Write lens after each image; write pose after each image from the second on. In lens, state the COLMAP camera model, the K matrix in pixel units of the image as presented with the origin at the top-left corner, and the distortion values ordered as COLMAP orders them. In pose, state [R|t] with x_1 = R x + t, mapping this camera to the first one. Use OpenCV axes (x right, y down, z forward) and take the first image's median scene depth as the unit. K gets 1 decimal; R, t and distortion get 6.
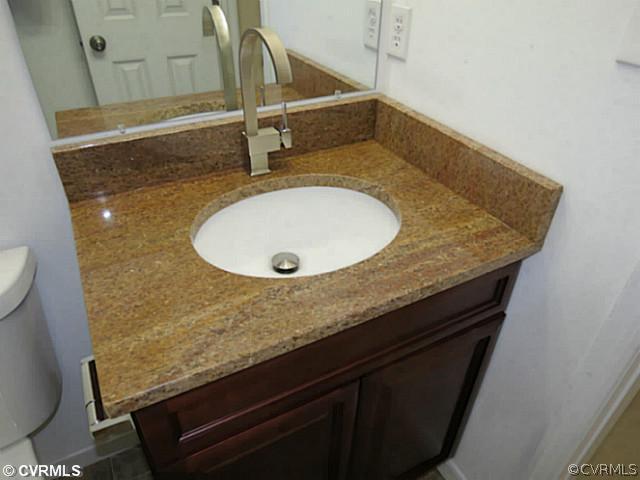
lens RADIAL K [[447.3, 0, 322.1], [0, 447.3, 239.1], [0, 0, 1]] dist [-0.028128, 0.001117]
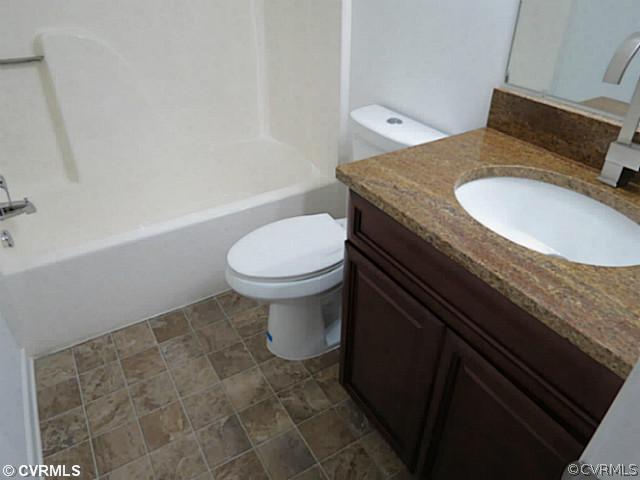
lens RADIAL K [[447.3, 0, 322.1], [0, 447.3, 239.1], [0, 0, 1]] dist [-0.028128, 0.001117]
pose [[0.058125, 0.543184, -0.837600, 0.767662], [-0.575234, 0.703955, 0.416597, -0.111600], [0.815921, 0.457600, 0.353375, 0.209791]]
